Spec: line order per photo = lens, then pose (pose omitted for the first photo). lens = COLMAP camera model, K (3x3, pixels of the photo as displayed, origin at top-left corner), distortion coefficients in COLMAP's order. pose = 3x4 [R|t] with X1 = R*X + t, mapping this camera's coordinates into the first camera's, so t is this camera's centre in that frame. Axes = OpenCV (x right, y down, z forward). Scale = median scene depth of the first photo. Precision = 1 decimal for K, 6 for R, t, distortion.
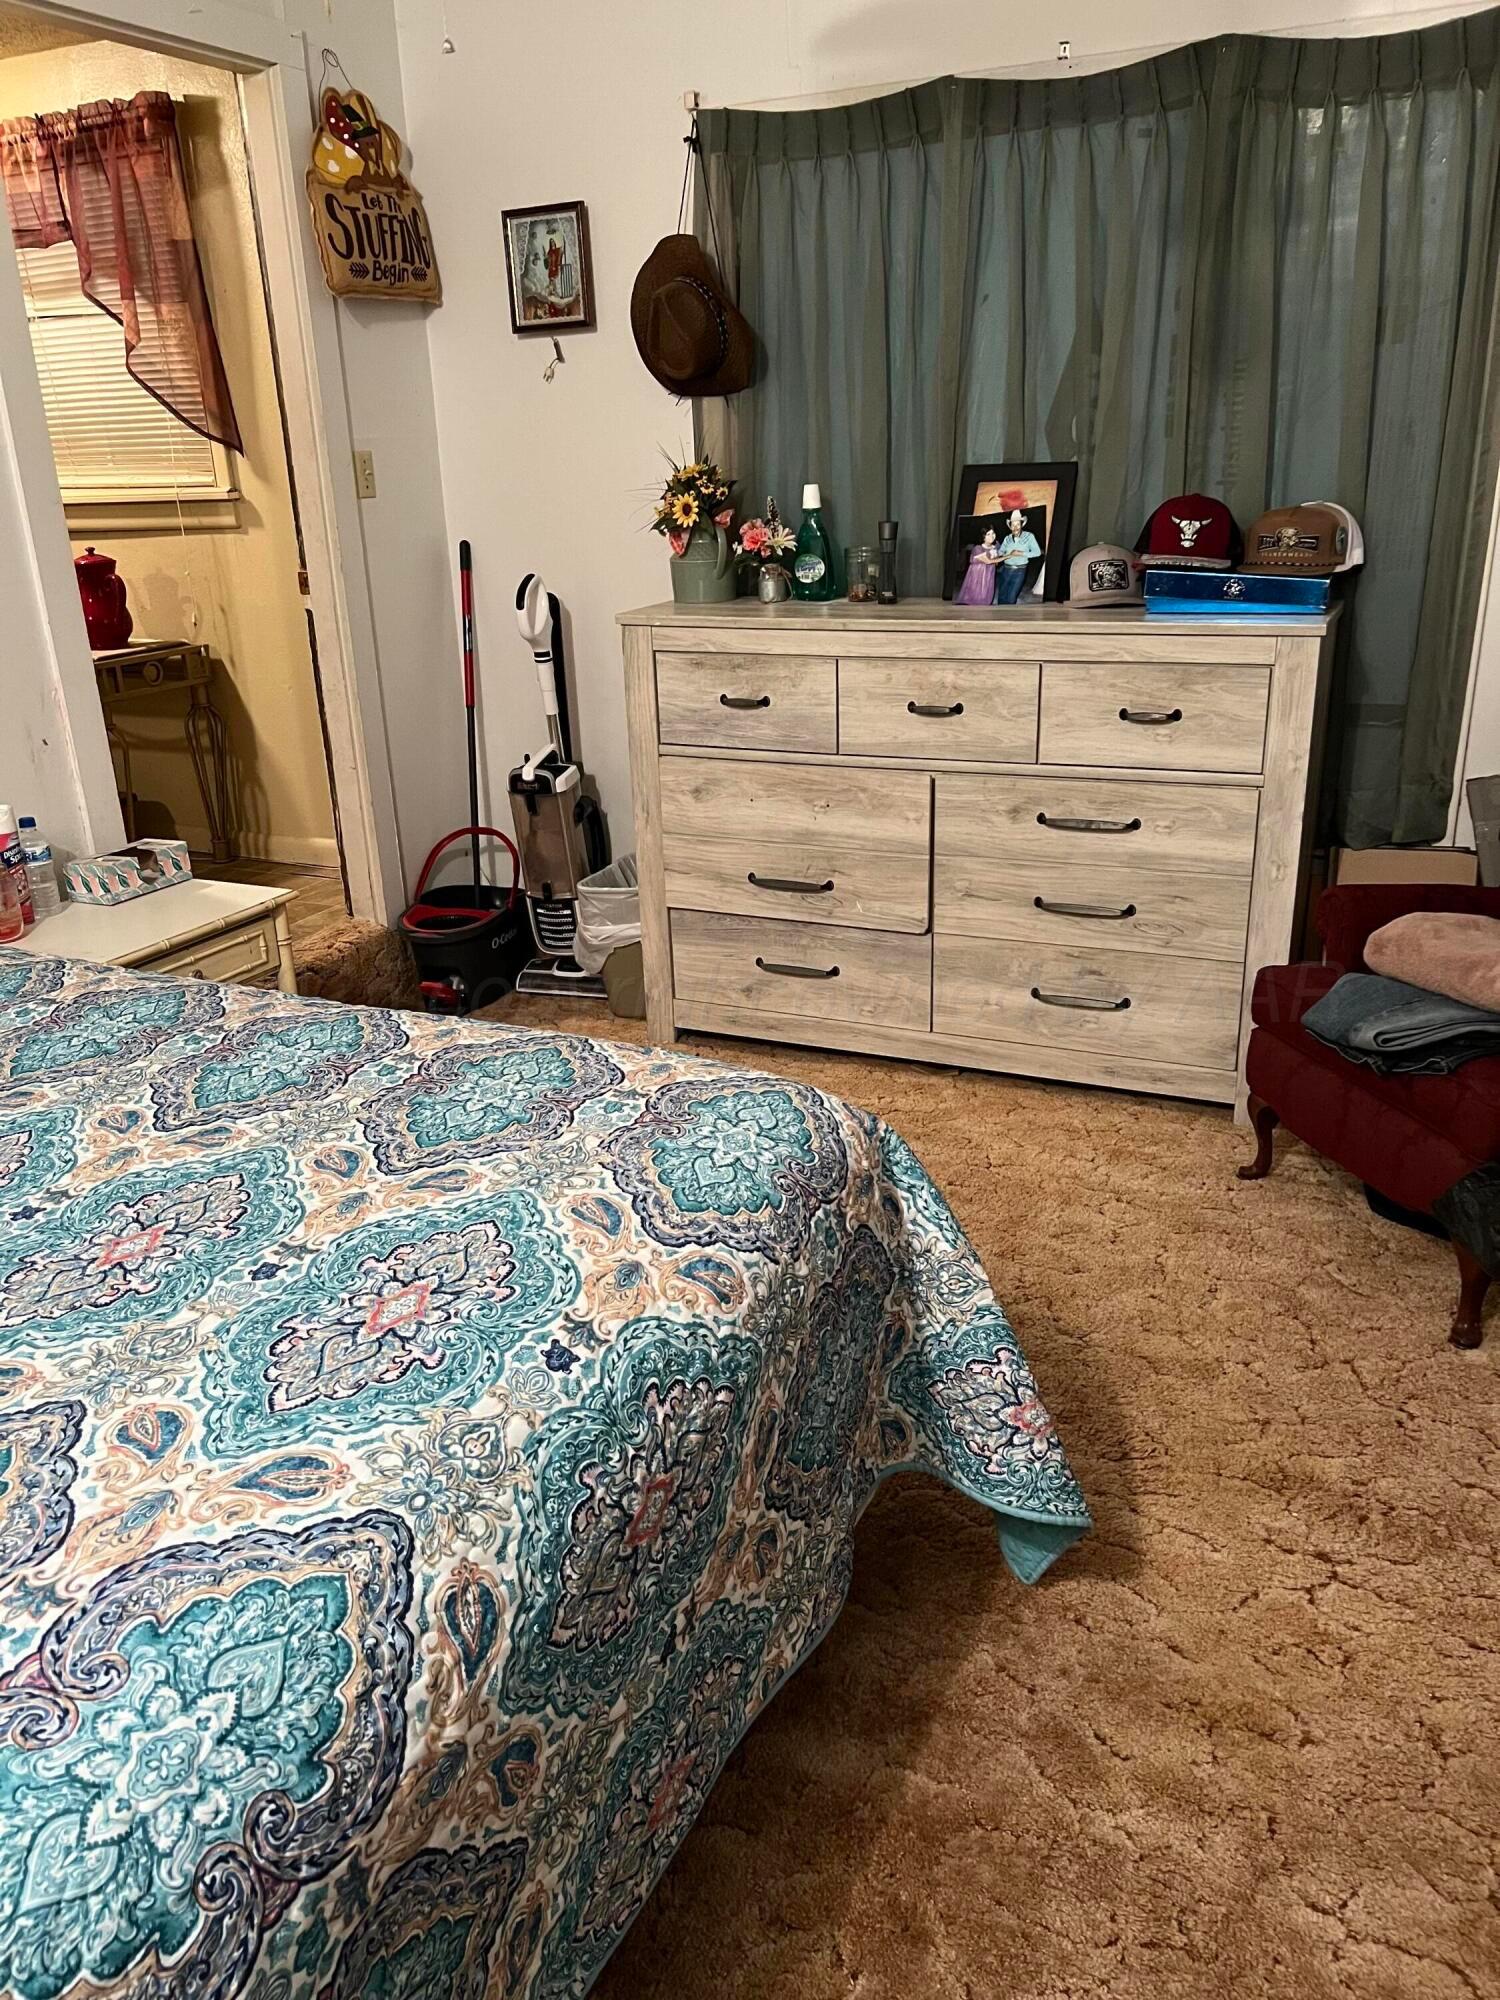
lens RADIAL K [[1493.2, 0, 750.0], [0, 1493.2, 1000.0], [0, 0, 1]] dist [0.027187, -0.036464]
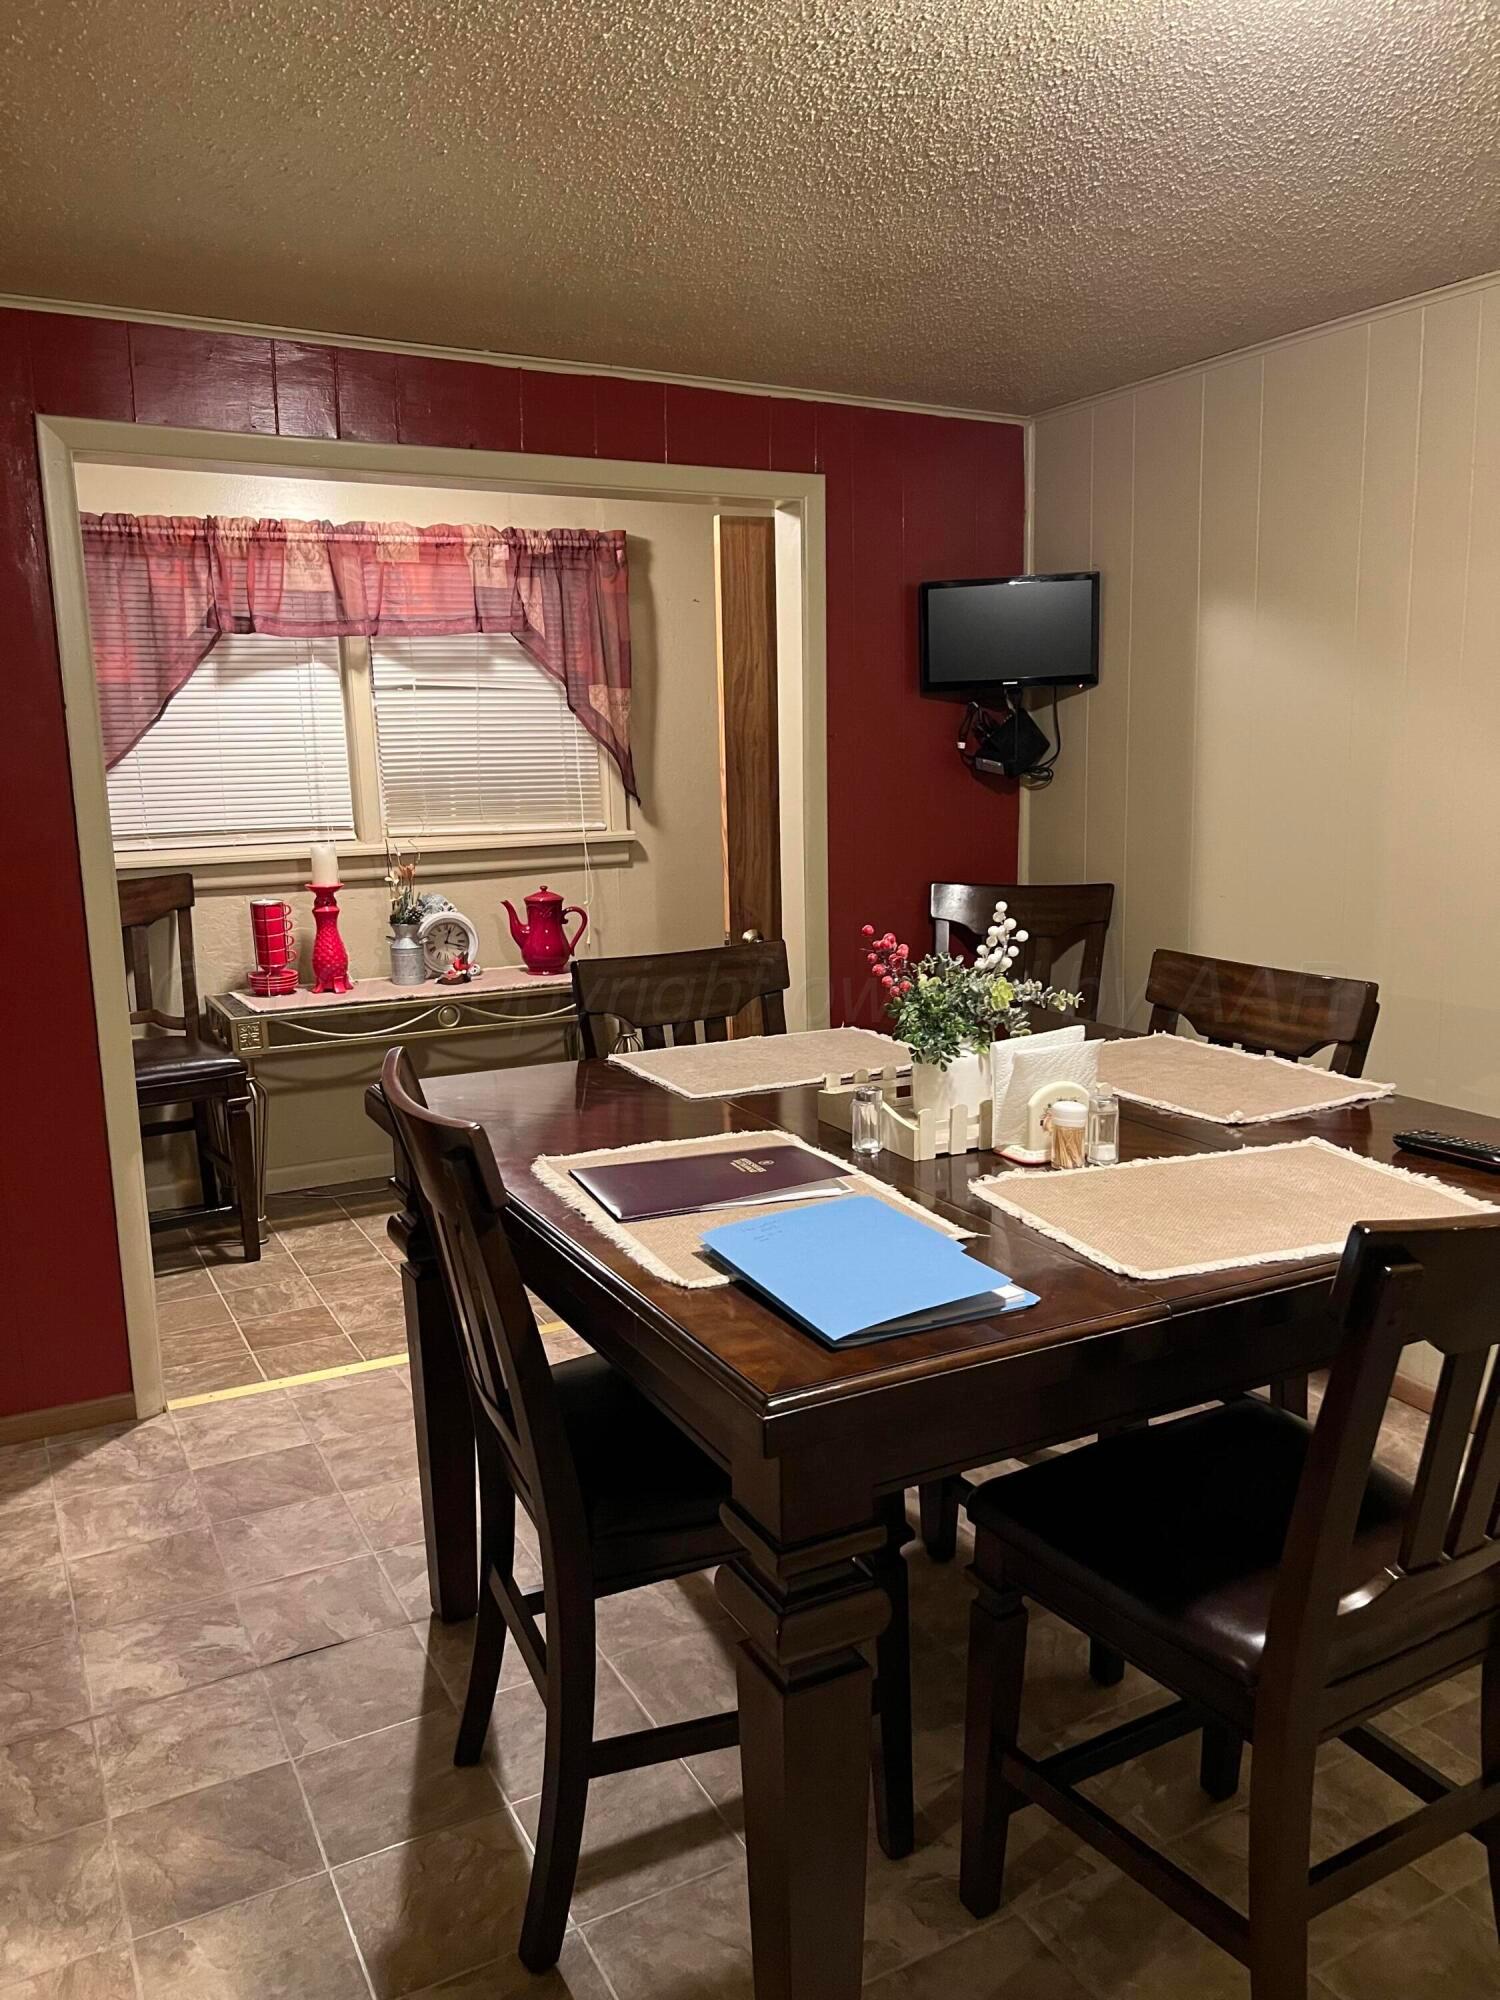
lens RADIAL K [[1493.2, 0, 750.0], [0, 1493.2, 1000.0], [0, 0, 1]] dist [0.027187, -0.036464]
pose [[0.599694, -0.113417, 0.792151, -1.239440], [0.273986, 0.959176, -0.070088, -0.101224], [-0.751863, 0.259070, 0.606287, 0.236894]]
